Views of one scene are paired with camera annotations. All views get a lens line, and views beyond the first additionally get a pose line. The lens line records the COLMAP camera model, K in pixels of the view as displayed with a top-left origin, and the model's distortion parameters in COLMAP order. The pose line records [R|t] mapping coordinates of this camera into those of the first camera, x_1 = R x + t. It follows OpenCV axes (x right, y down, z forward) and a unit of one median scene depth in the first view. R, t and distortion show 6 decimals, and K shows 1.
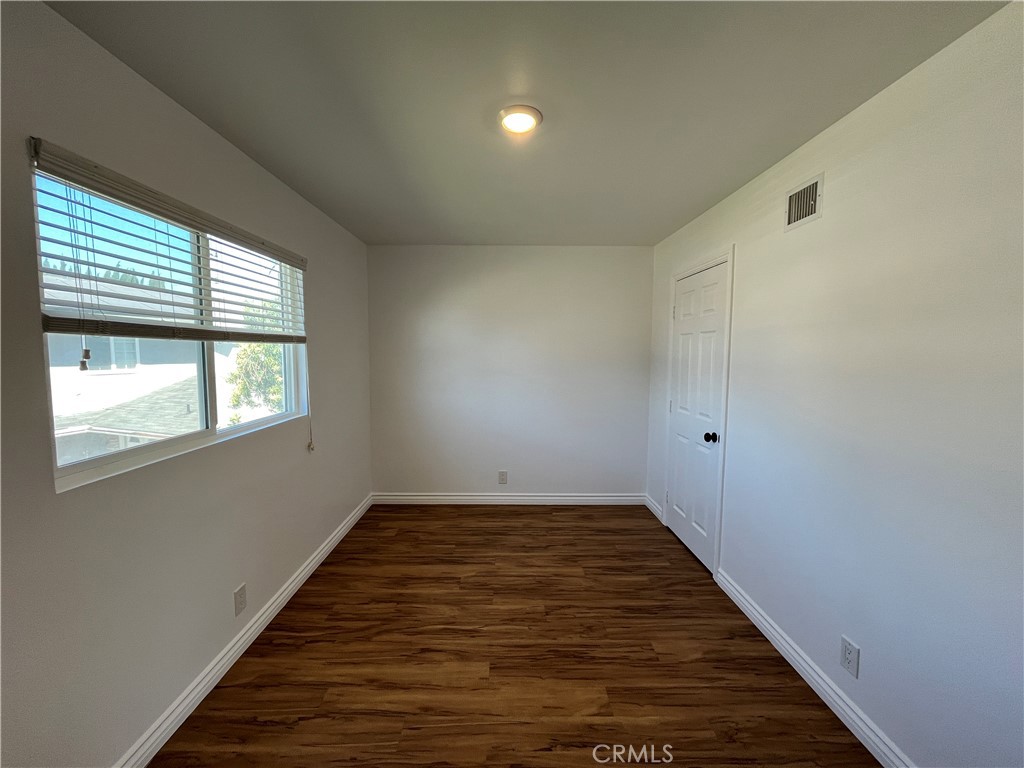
lens RADIAL K [[412.2, 0, 509.5], [0, 412.2, 385.5], [0, 0, 1]] dist [0.000306, -0.000218]
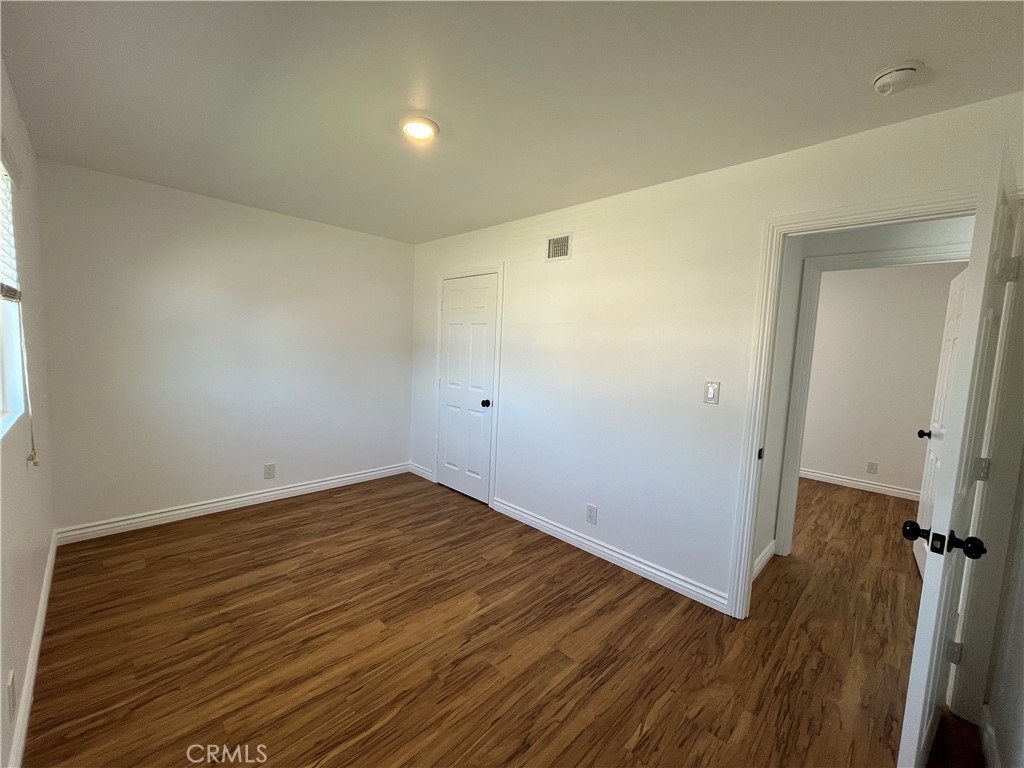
lens RADIAL K [[412.2, 0, 508.2], [0, 412.2, 386.7], [0, 0, 1]] dist [0.000306, -0.000218]
pose [[0.708990, -0.042683, 0.703926, -0.449305], [0.018523, 0.998949, 0.041916, 0.019727], [-0.704975, -0.016679, 0.709036, 0.002940]]
